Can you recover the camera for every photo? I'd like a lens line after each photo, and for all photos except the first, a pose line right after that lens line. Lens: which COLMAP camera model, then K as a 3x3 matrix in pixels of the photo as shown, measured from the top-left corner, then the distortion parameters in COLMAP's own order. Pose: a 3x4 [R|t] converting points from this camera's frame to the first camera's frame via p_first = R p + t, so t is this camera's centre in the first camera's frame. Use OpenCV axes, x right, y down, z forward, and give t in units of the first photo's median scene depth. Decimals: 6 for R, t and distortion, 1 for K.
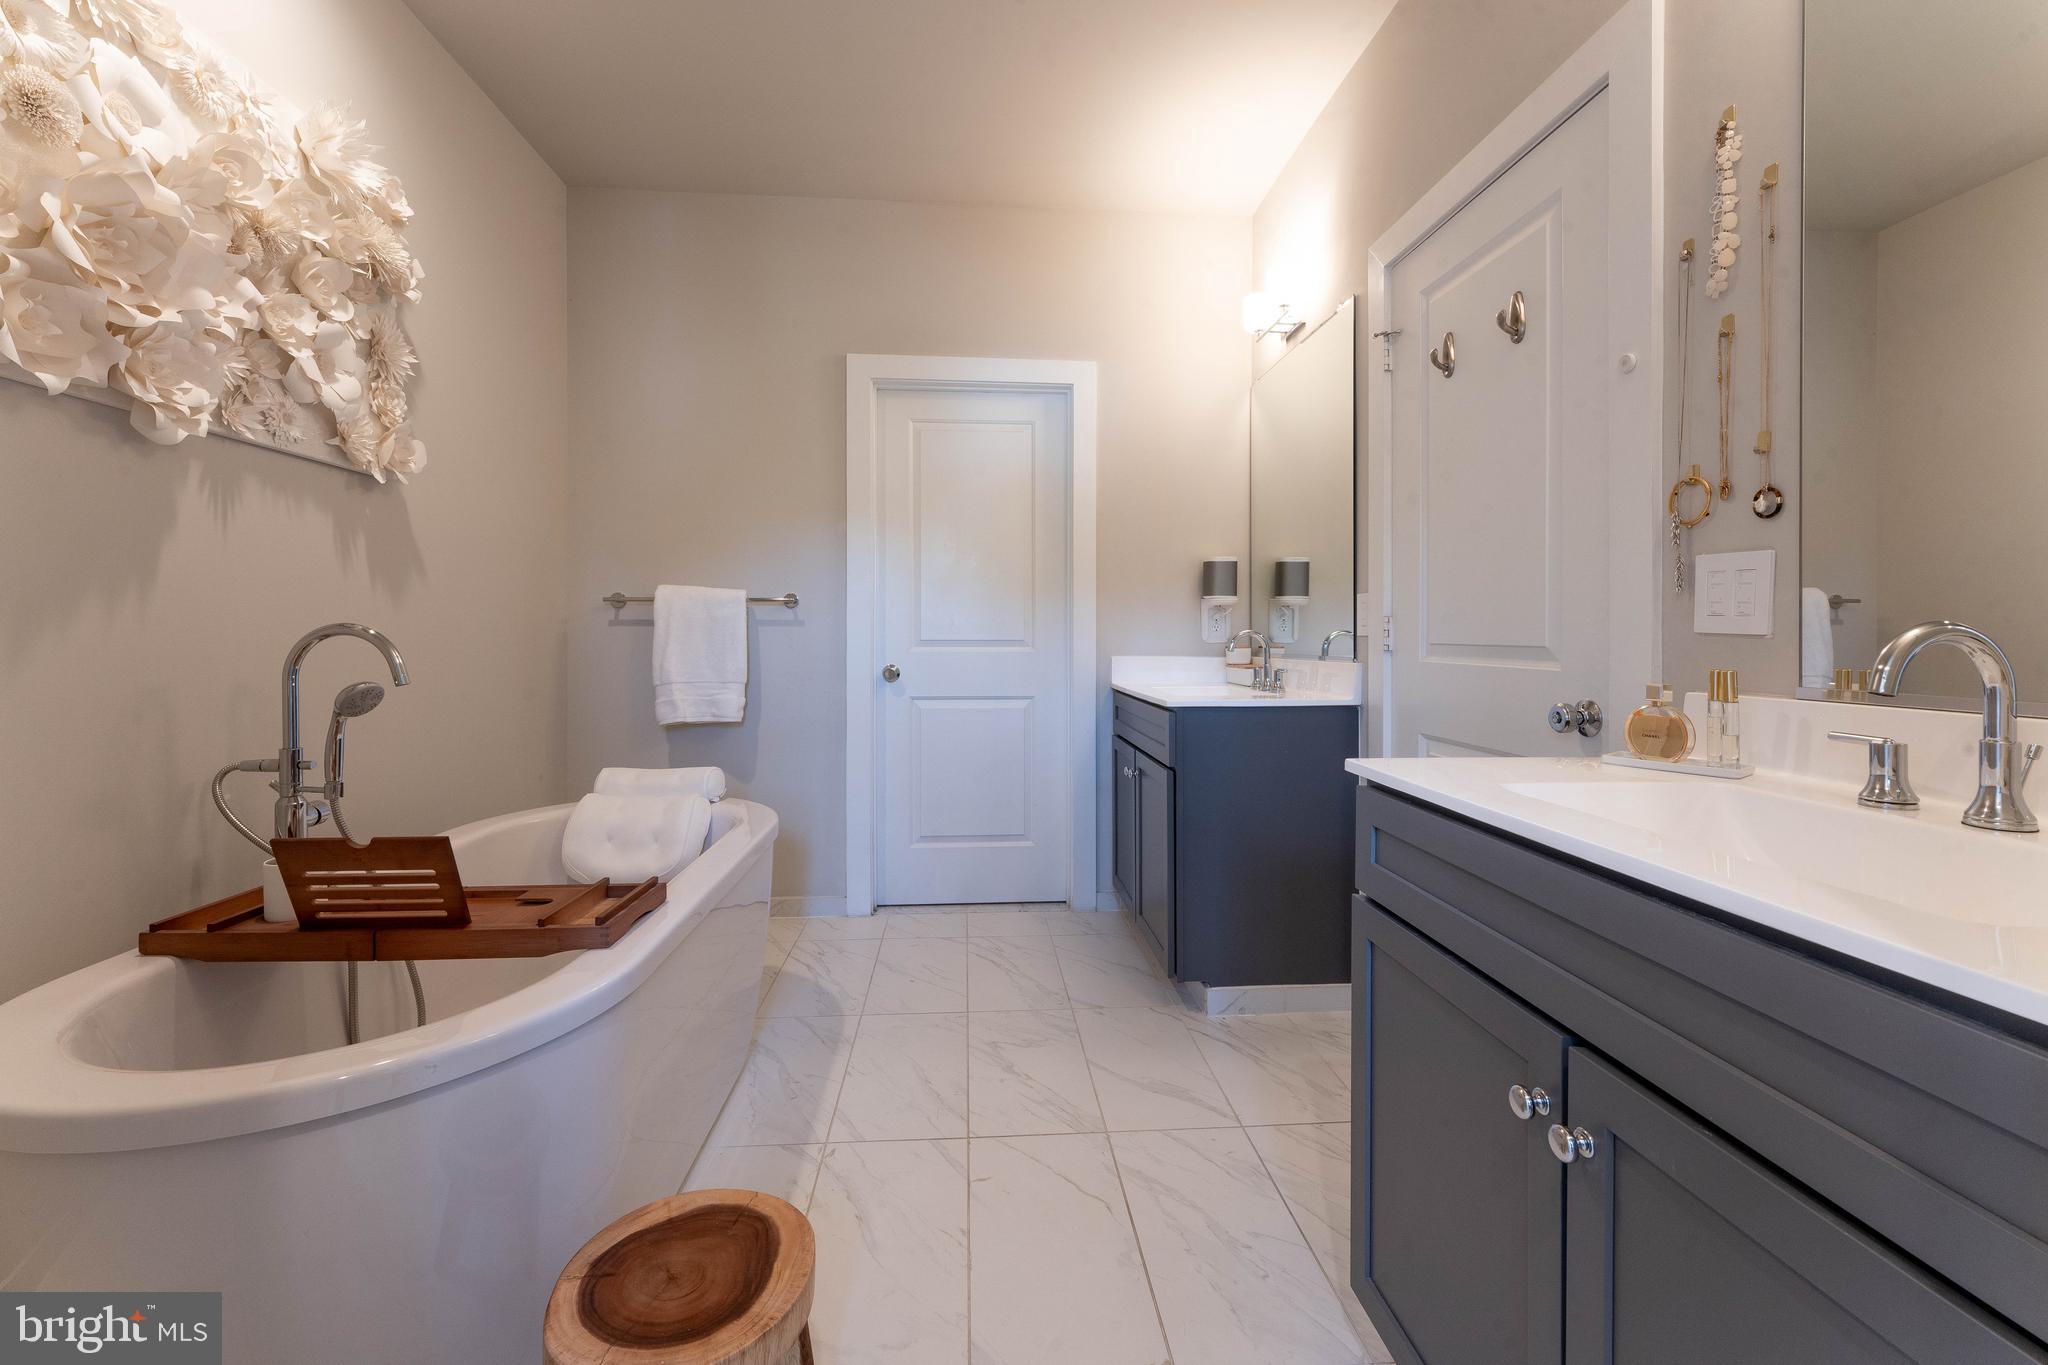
lens RADIAL K [[815.4, 0, 1024.0], [0, 815.4, 682.5], [0, 0, 1]] dist [0.000396, 0.000067]
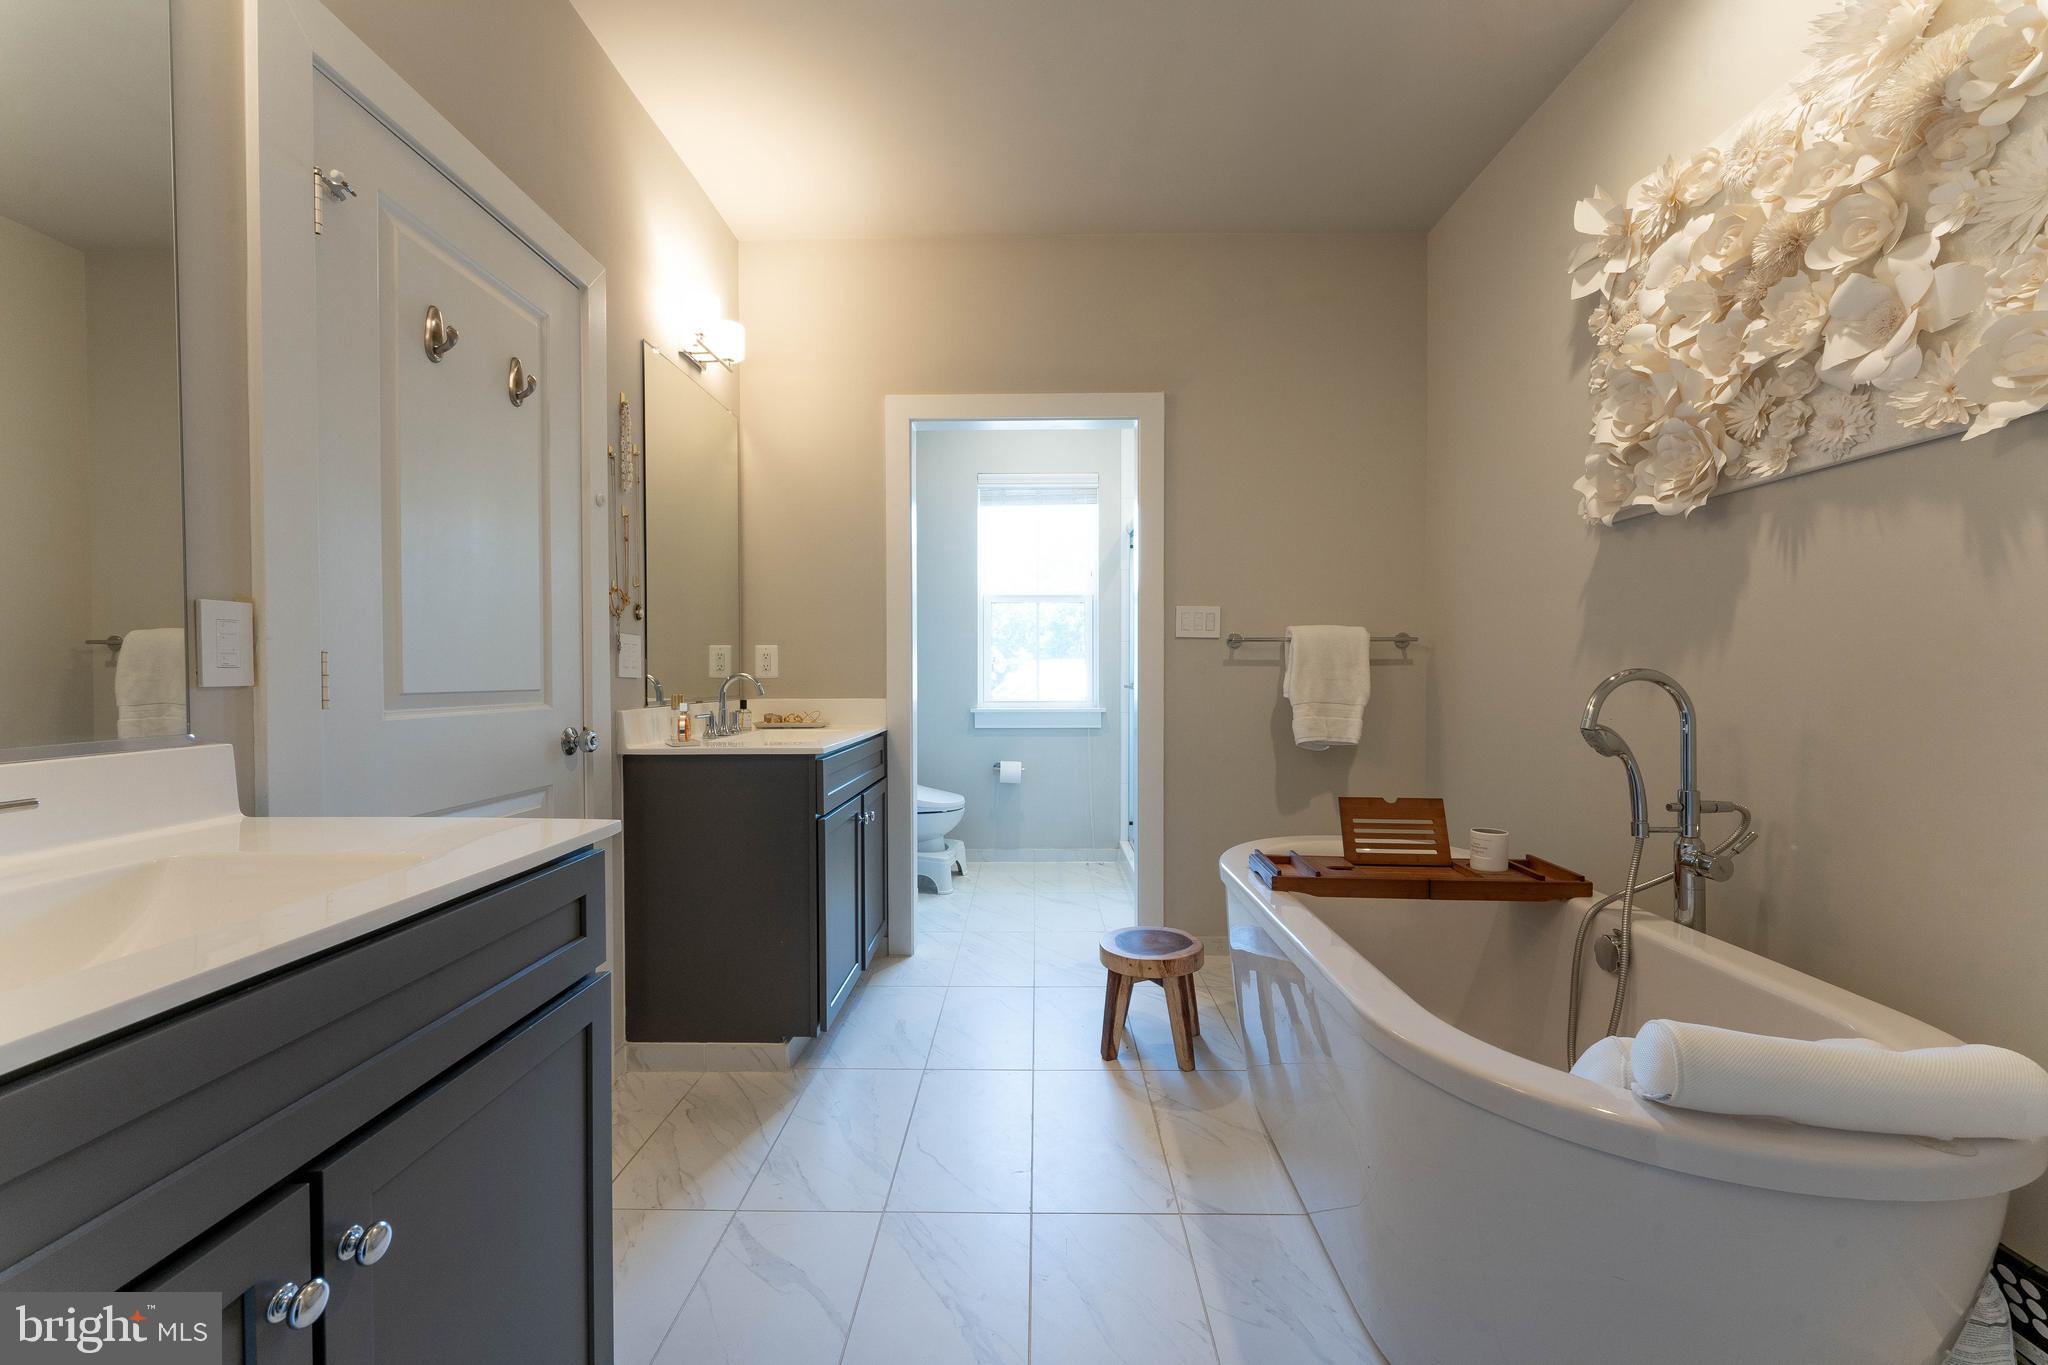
lens RADIAL K [[815.4, 0, 1024.0], [0, 815.4, 682.5], [0, 0, 1]] dist [0.000396, 0.000067]
pose [[-0.995827, -0.001807, 0.091243, -0.160327], [0.004711, 0.997454, 0.071164, -0.135227], [-0.091139, 0.071297, -0.993283, 2.101261]]
